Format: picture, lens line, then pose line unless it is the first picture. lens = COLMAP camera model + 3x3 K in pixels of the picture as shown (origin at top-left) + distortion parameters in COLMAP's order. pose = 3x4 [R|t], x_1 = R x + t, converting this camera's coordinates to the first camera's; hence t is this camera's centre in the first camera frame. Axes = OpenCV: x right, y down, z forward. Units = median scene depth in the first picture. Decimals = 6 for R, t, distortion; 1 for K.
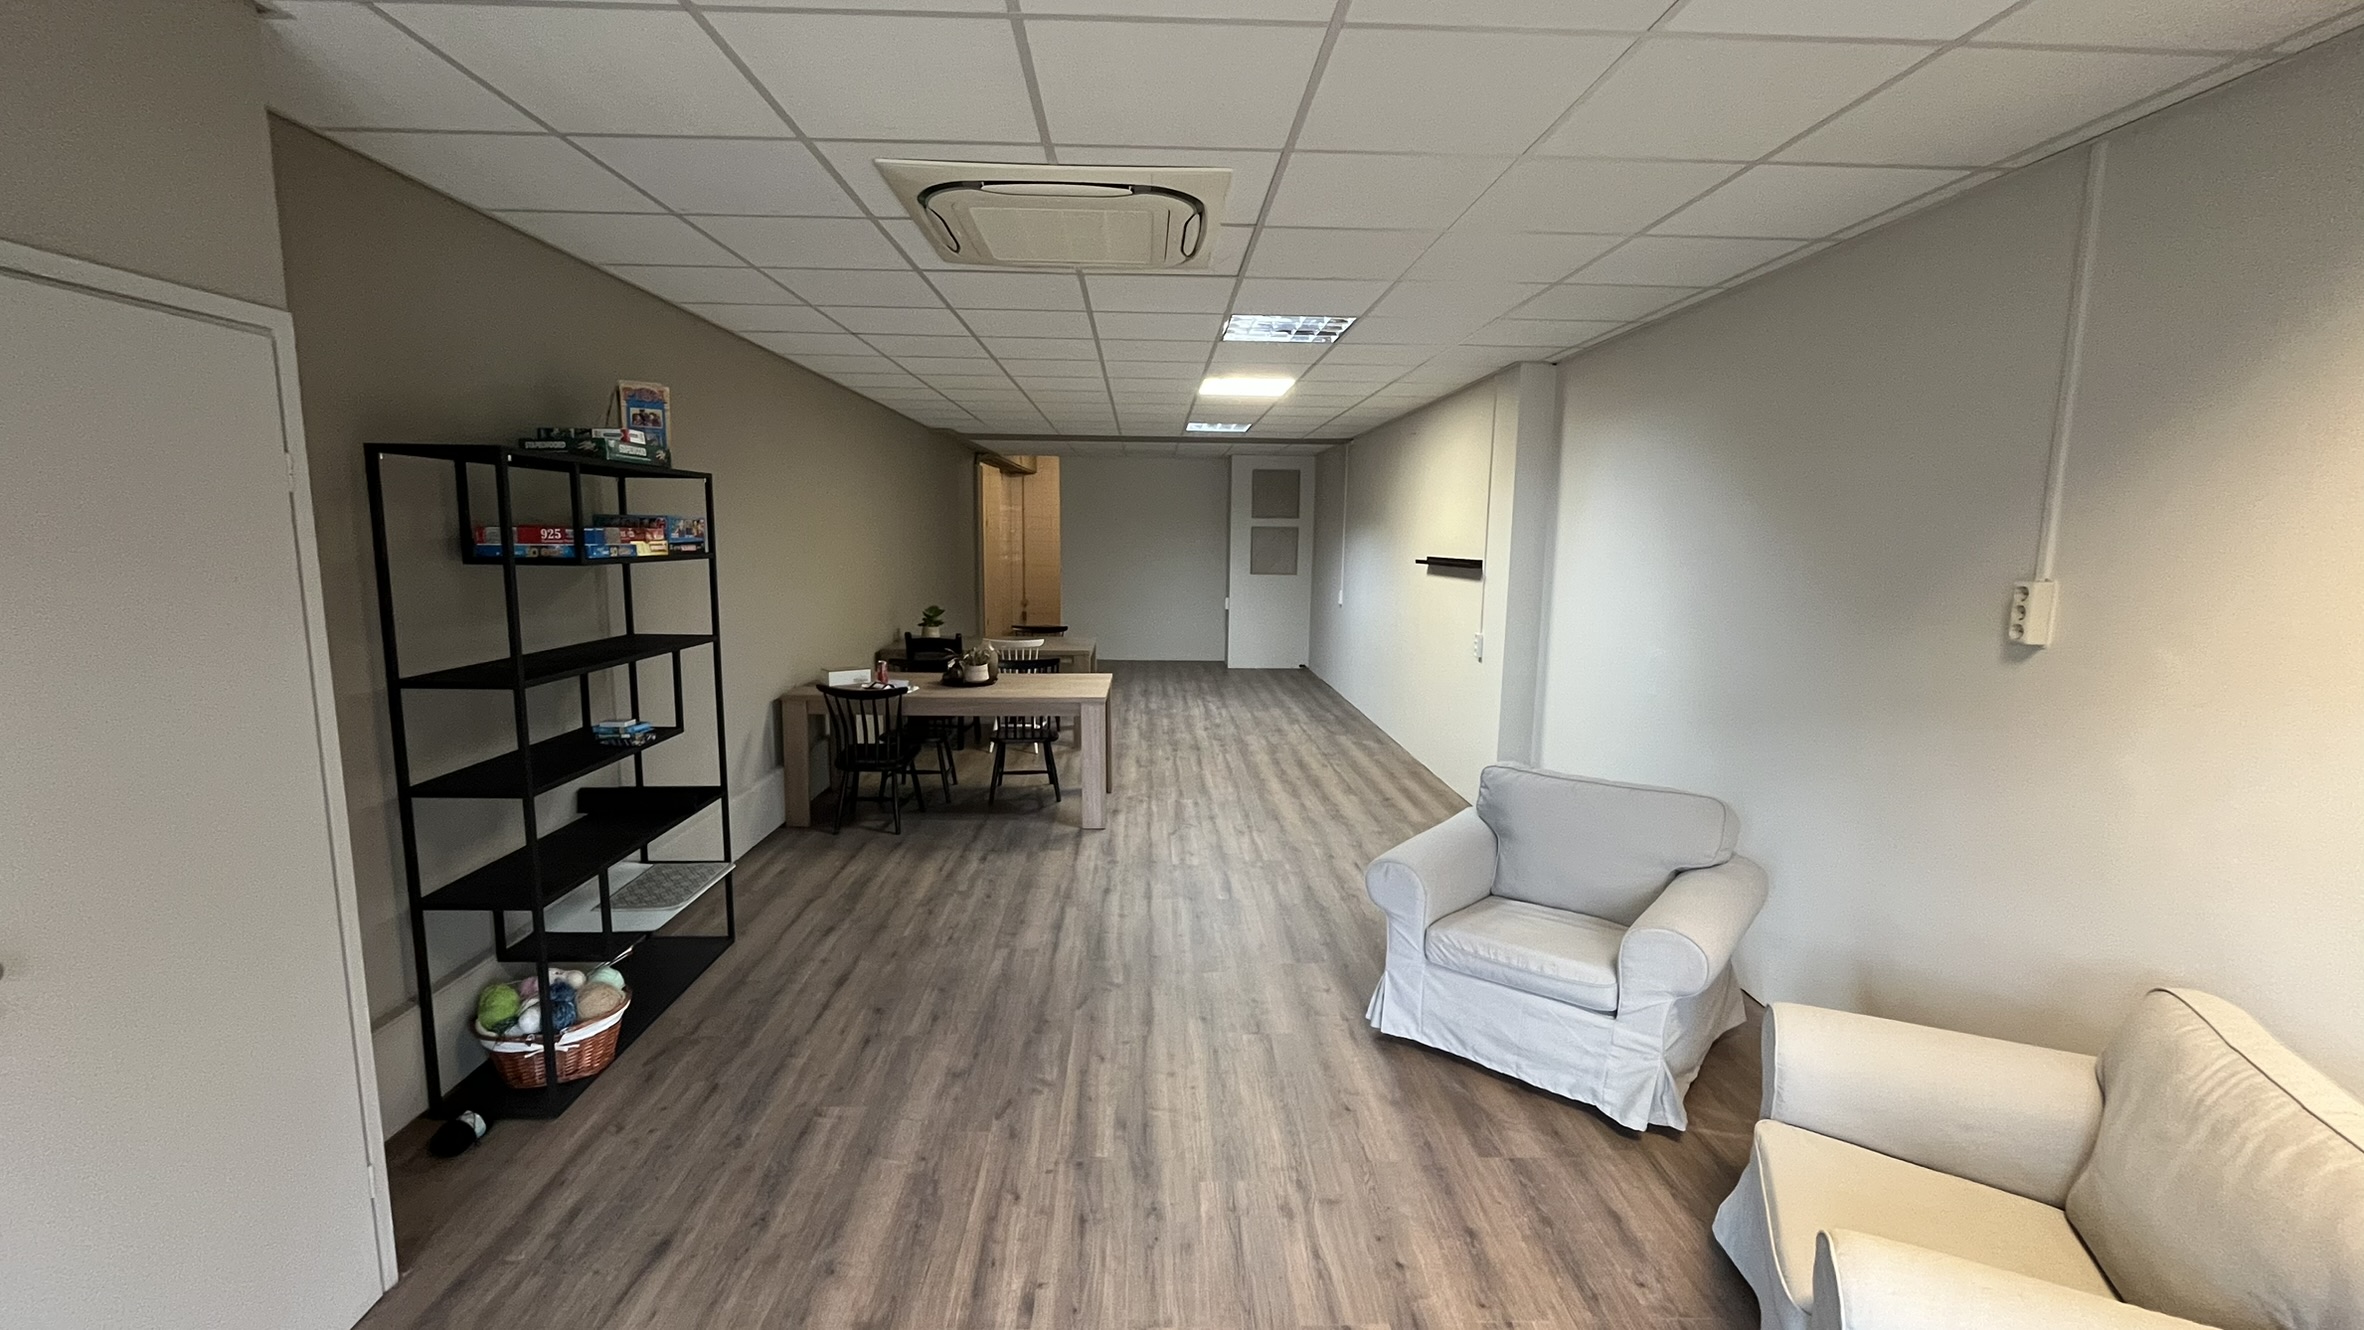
lens RADIAL K [[951.6, 0, 1185.1], [0, 951.6, 667.5], [0, 0, 1]] dist [-0.003744, -0.000491]
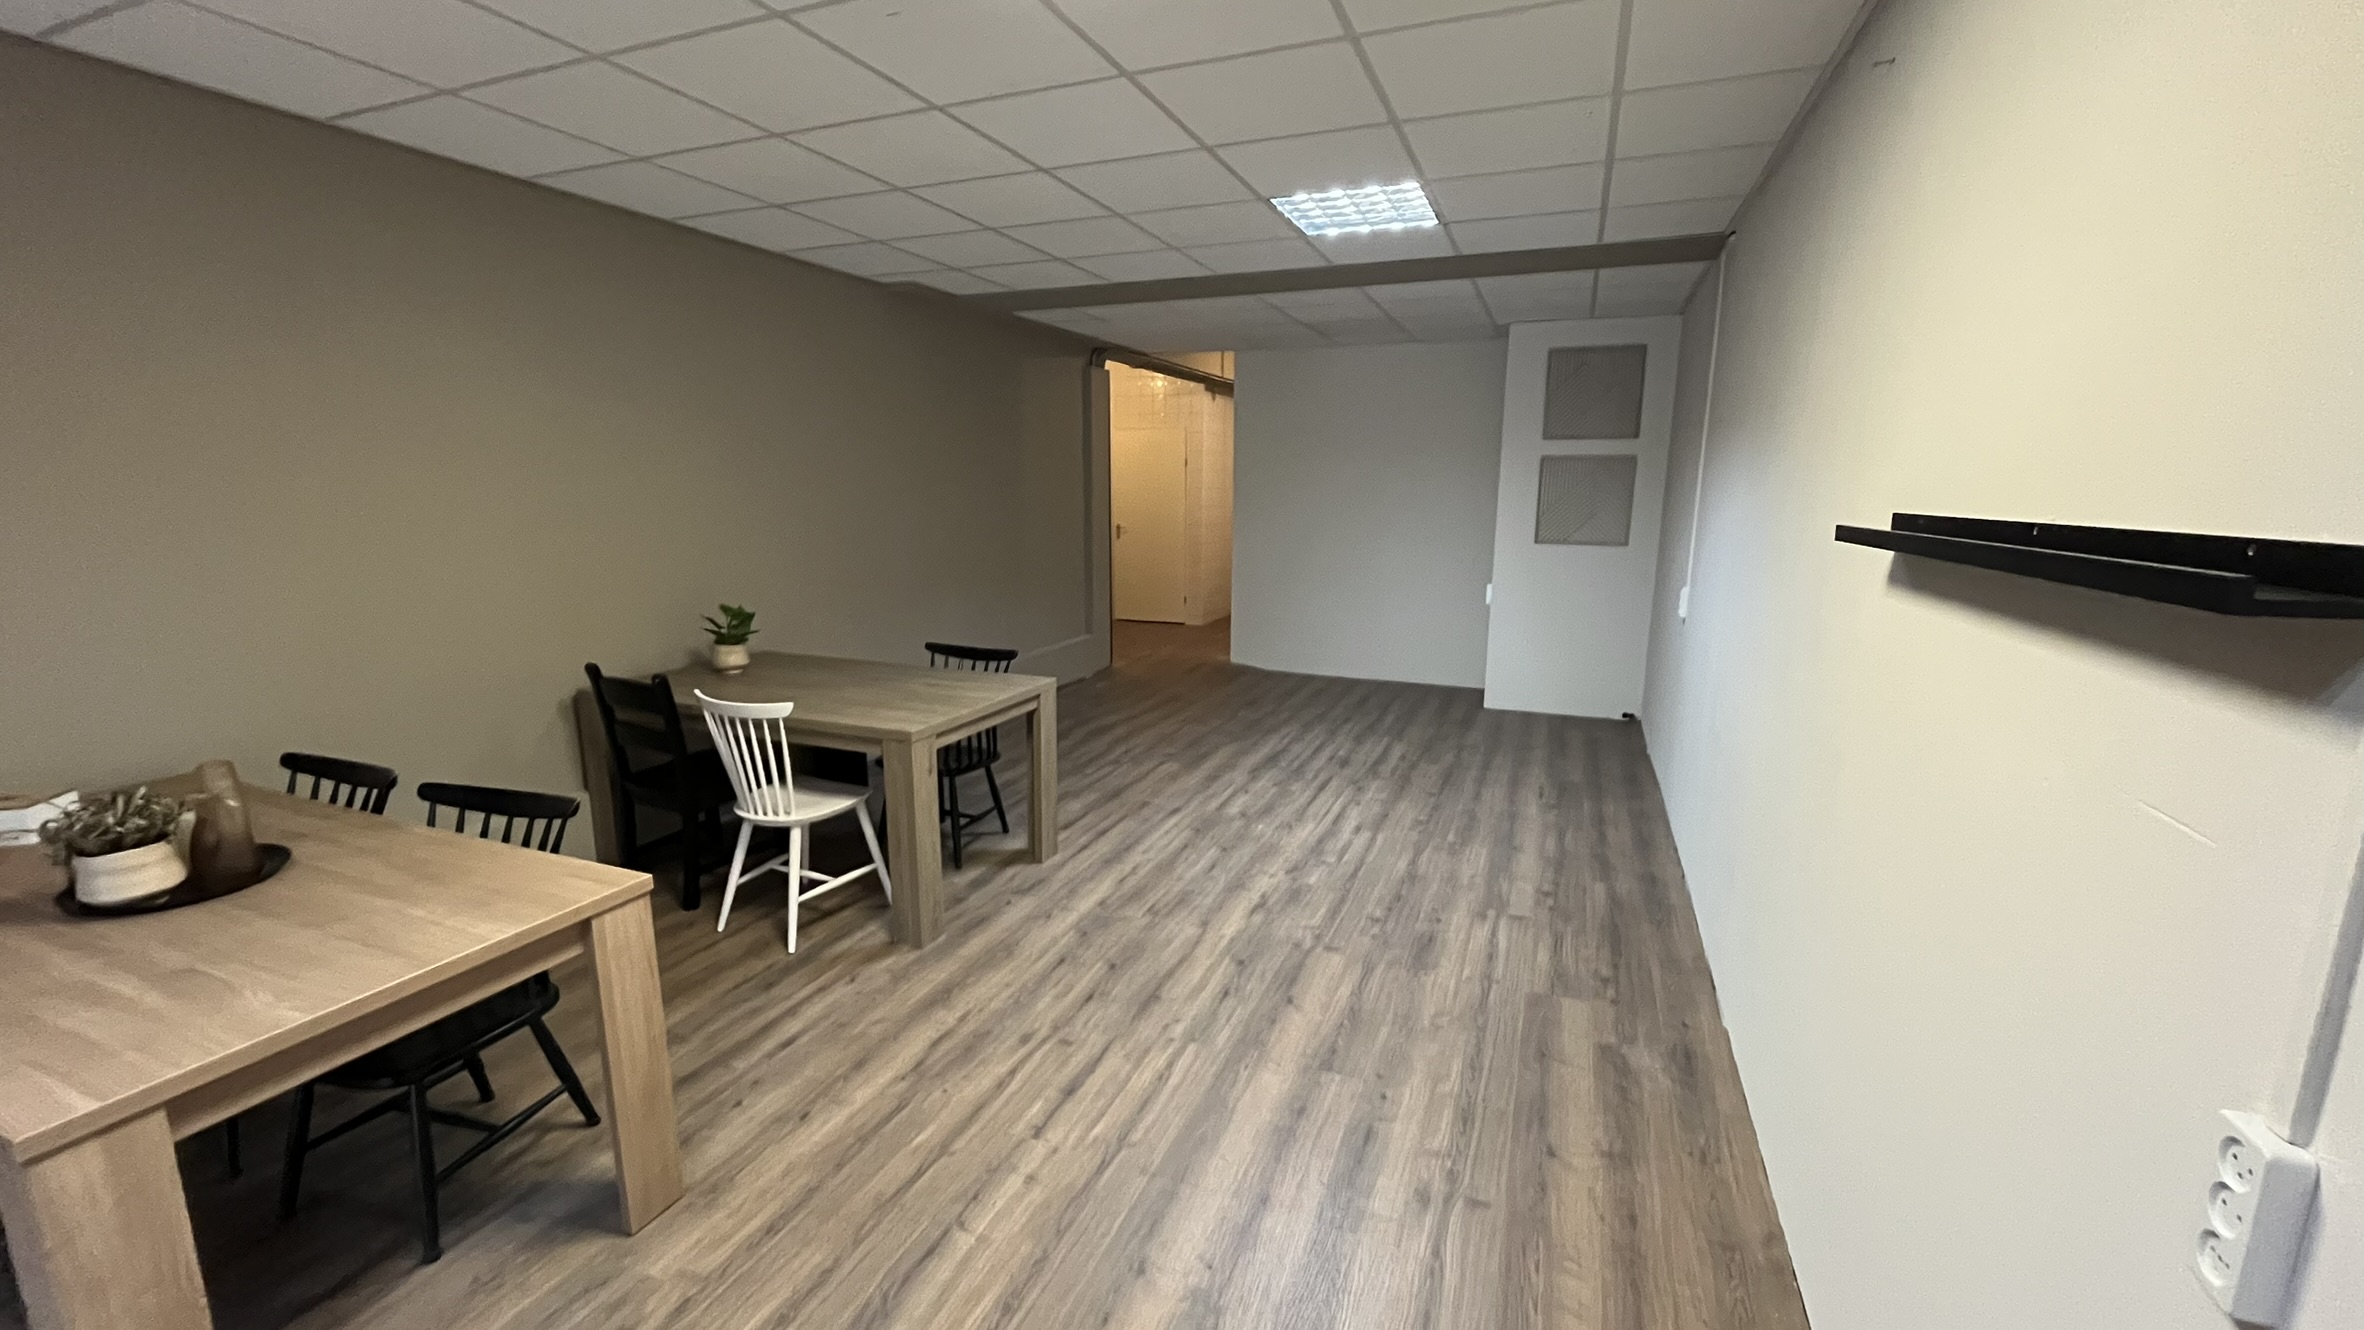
lens RADIAL K [[951.6, 0, 1175.9], [0, 951.6, 660.9], [0, 0, 1]] dist [-0.003744, -0.000491]
pose [[0.909652, 0.055085, -0.411703, 0.485582], [-0.038827, 0.998104, 0.047755, -0.214154], [0.413553, -0.027456, 0.910066, 1.819298]]
